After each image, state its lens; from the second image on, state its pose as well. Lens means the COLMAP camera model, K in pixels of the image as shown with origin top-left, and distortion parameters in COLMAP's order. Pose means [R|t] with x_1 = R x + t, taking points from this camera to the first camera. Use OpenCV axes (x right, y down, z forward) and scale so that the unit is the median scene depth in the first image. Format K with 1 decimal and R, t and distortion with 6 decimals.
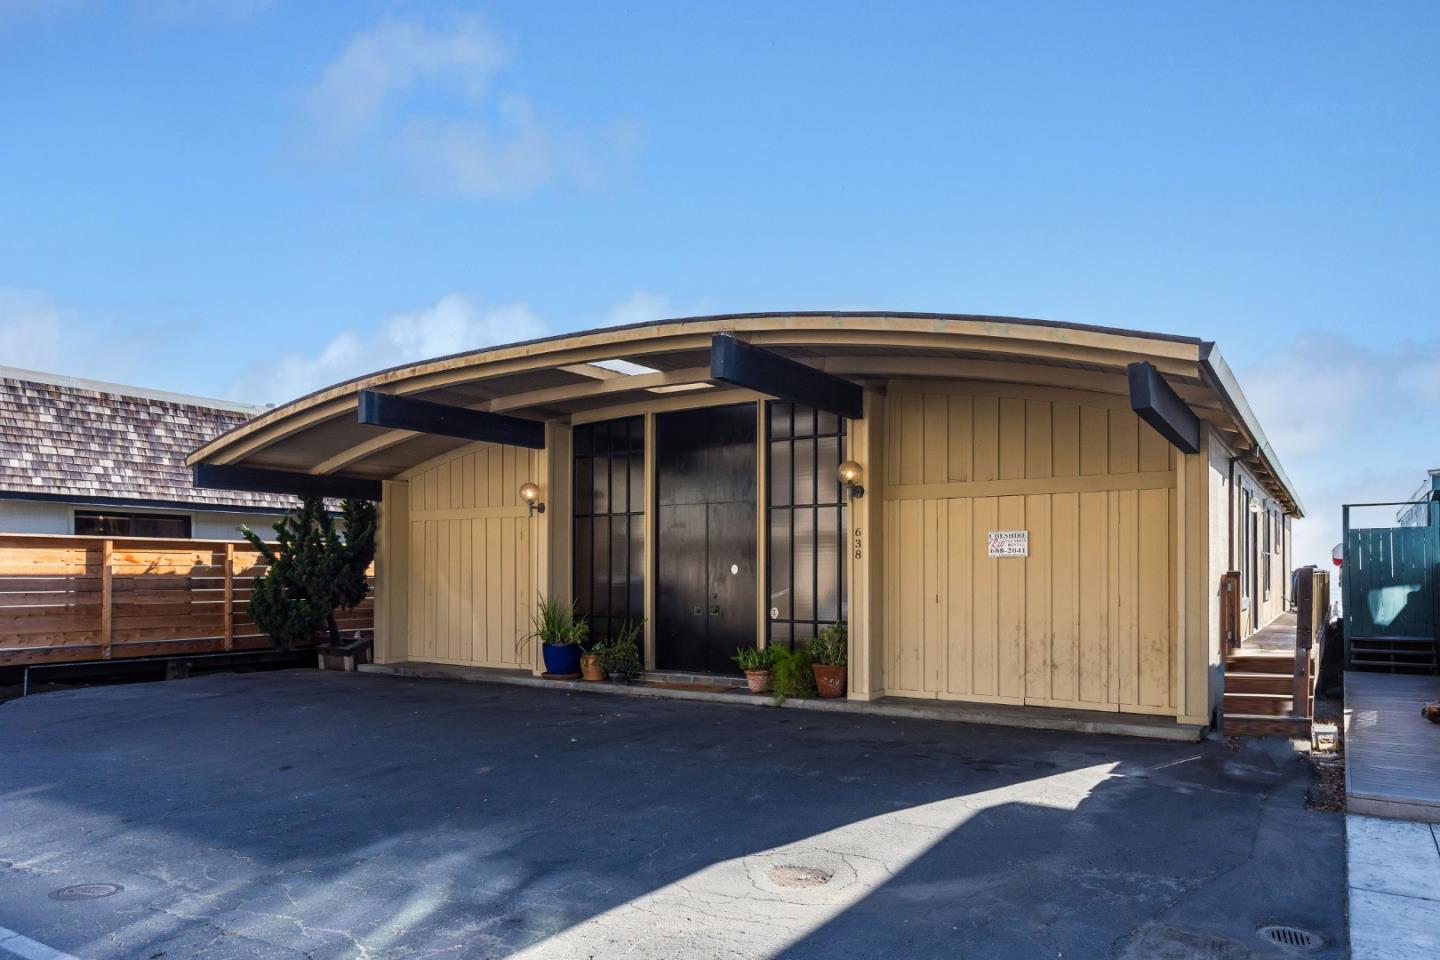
lens RADIAL K [[947.6, 0, 719.2], [0, 947.6, 567.5], [0, 0, 1]] dist [0.005325, 0.001832]
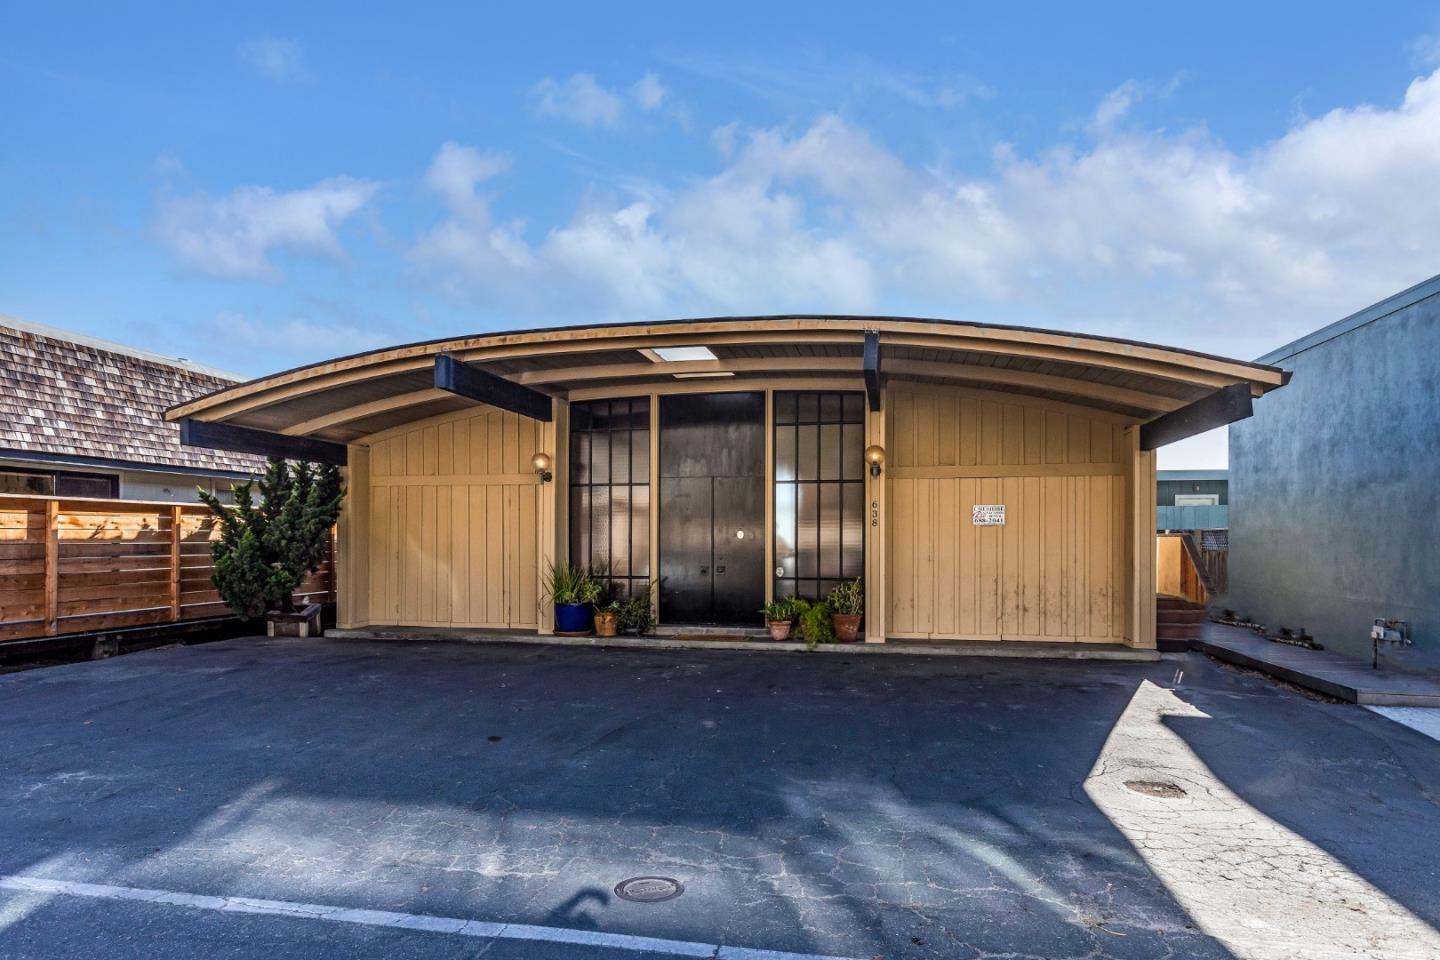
lens RADIAL K [[790.0, 0, 720.0], [0, 790.0, 535.1], [0, 0, 1]] dist [0.003281, 0.000764]
pose [[0.938386, 0.000795, 0.345588, -0.316455], [-0.002155, 0.999991, 0.003552, -0.000821], [-0.345582, -0.004078, 0.938380, 0.096839]]
